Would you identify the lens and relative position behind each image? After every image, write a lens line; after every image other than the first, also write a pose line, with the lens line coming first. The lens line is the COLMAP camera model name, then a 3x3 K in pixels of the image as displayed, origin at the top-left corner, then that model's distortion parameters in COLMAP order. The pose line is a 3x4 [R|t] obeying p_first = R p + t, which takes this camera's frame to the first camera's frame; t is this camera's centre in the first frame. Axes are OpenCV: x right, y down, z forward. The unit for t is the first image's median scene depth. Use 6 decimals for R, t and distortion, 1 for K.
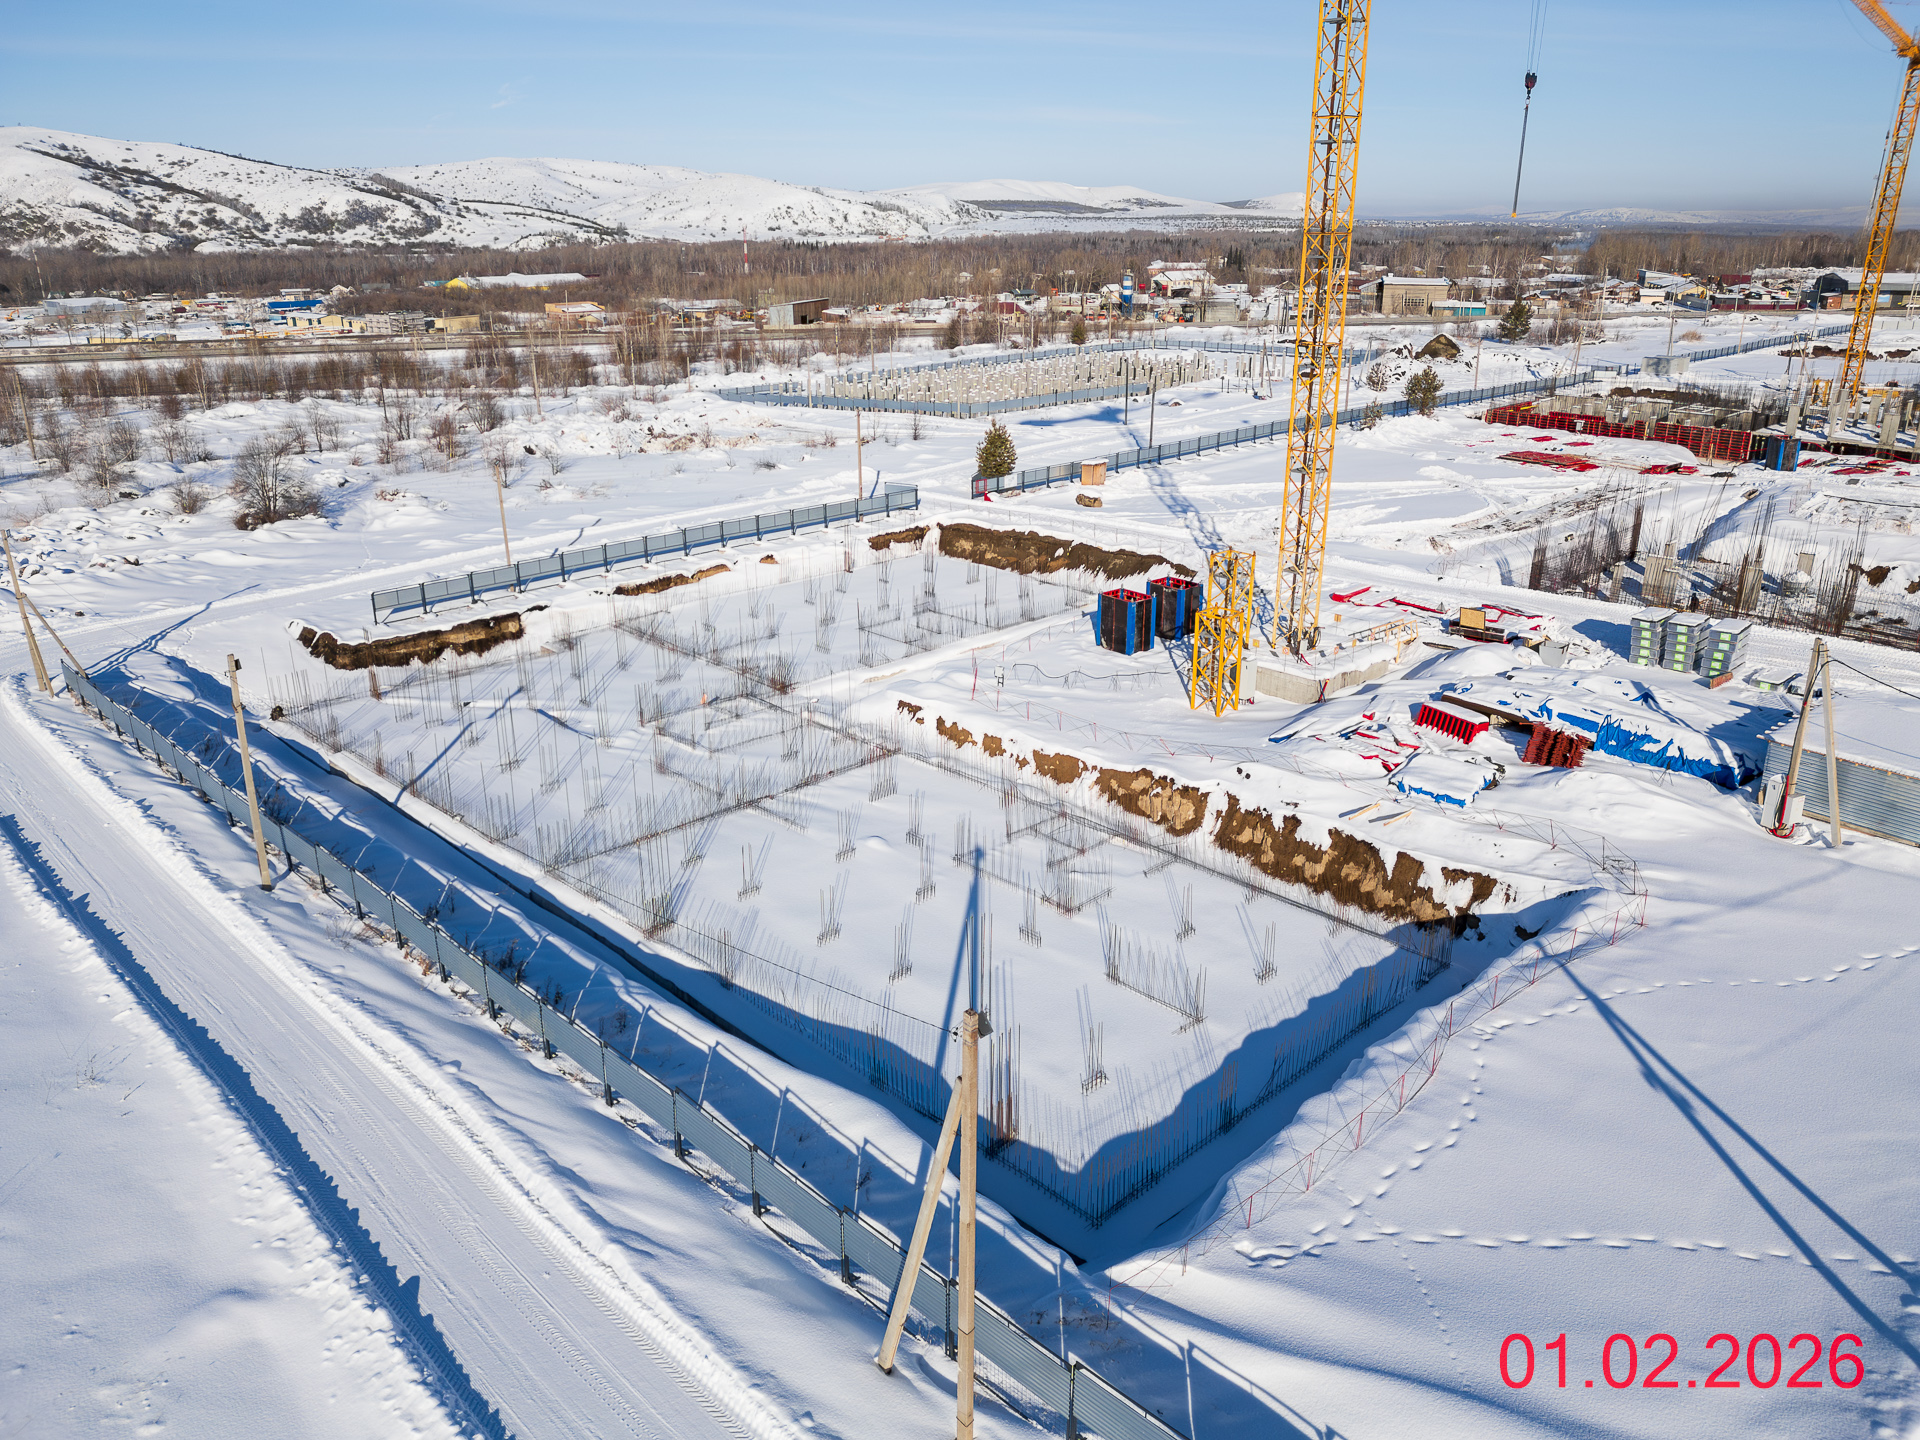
lens RADIAL K [[1391.3, 0, 962.0], [0, 1391.3, 713.5], [0, 0, 1]] dist [-0.024193, -0.002802]
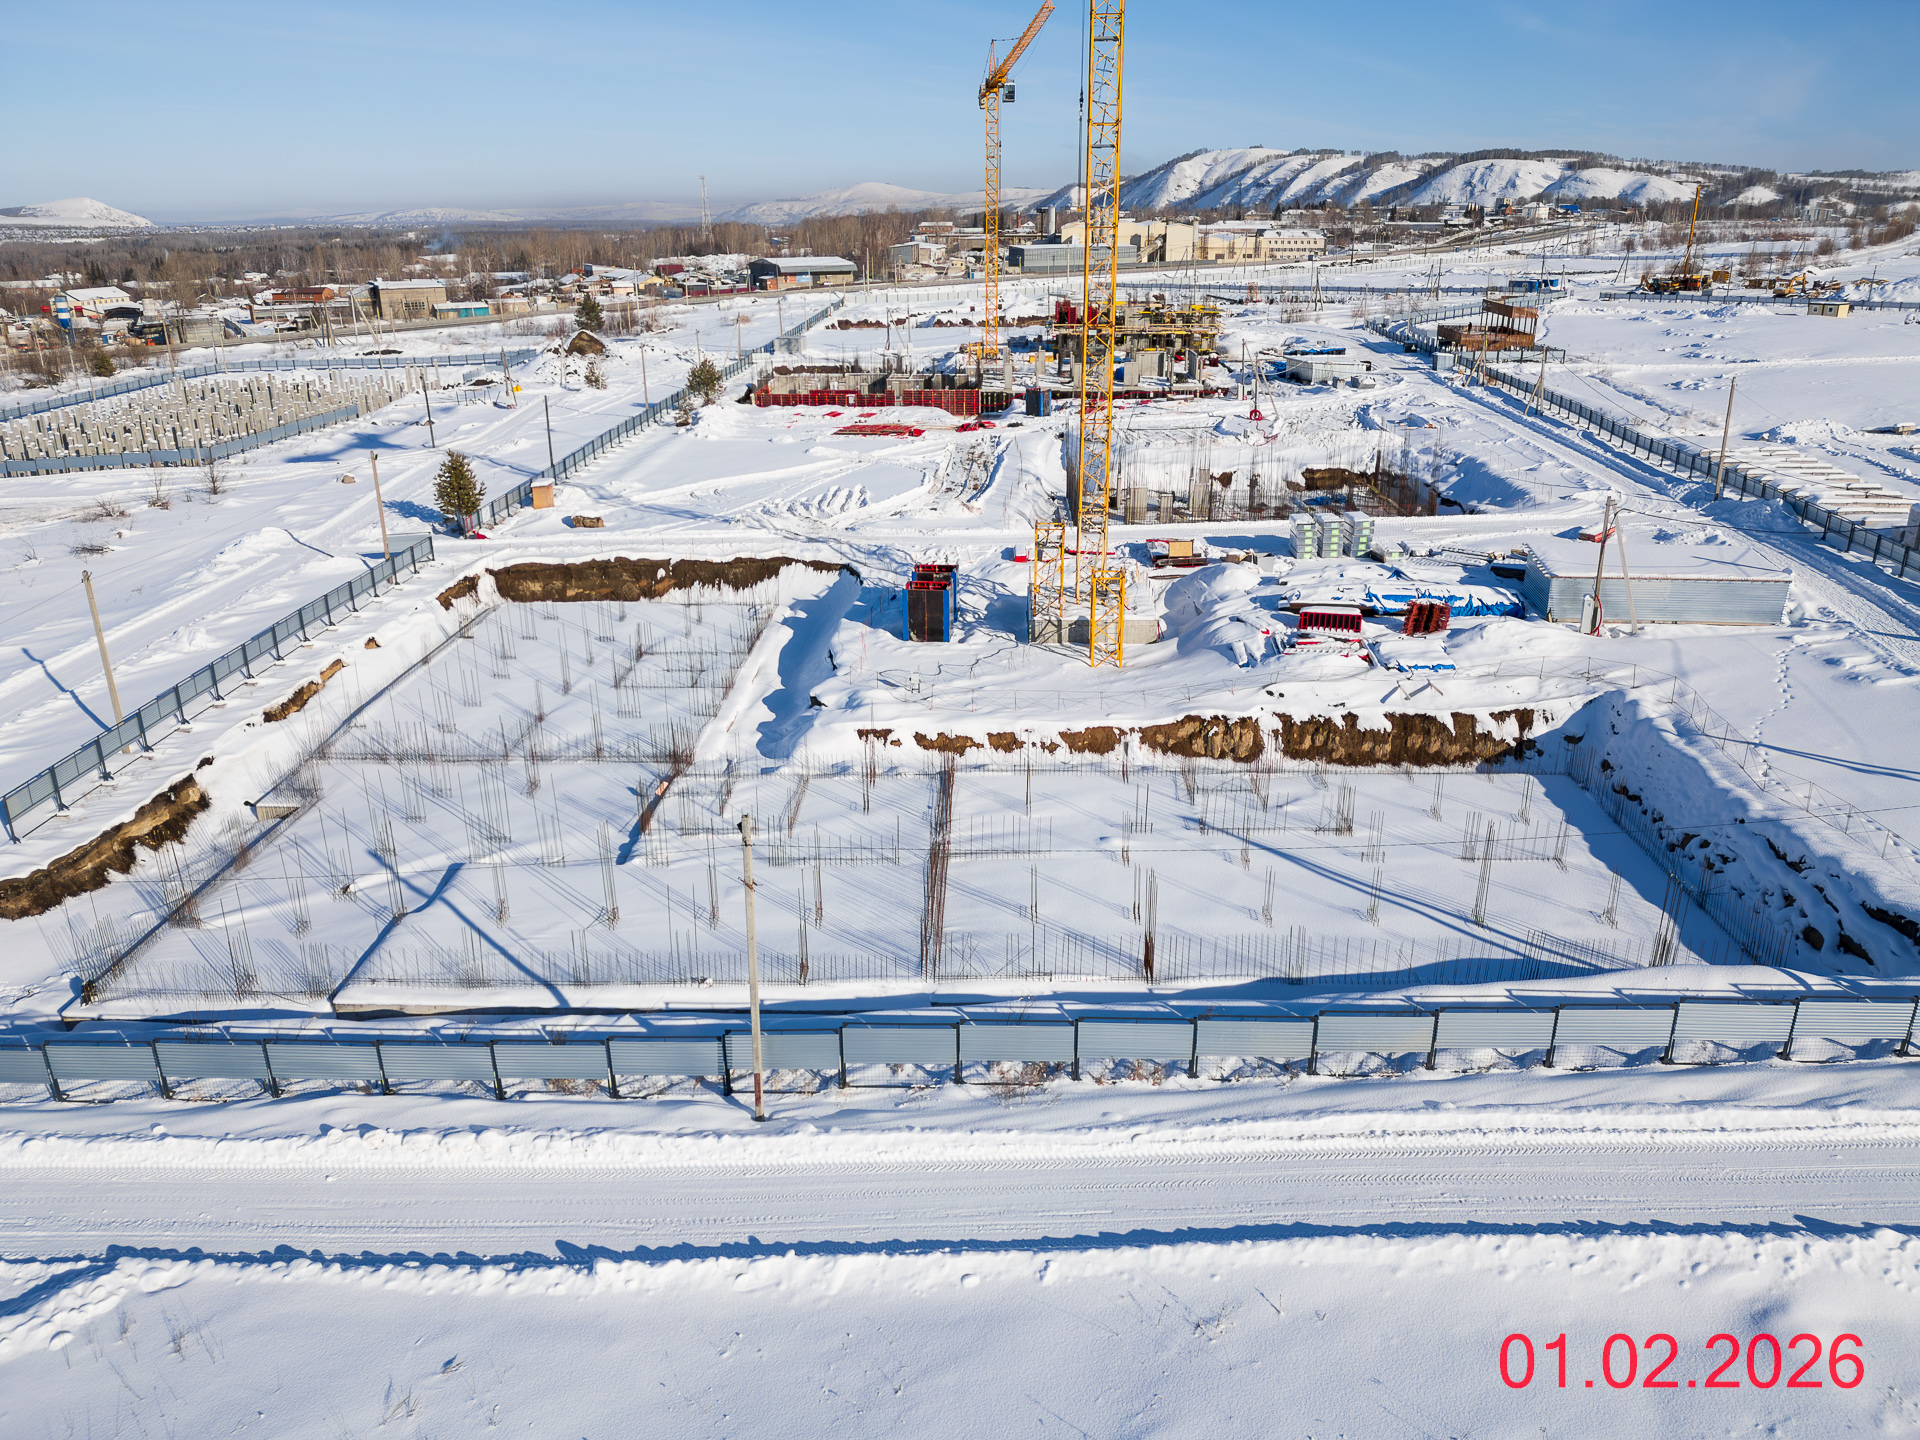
lens RADIAL K [[1391.3, 0, 962.0], [0, 1391.3, 713.5], [0, 0, 1]] dist [-0.024193, -0.002802]
pose [[0.719006, -0.239528, 0.652424, -0.688062], [0.240026, 0.966554, 0.090334, -0.100164], [-0.652240, 0.091648, 0.752451, 0.284658]]
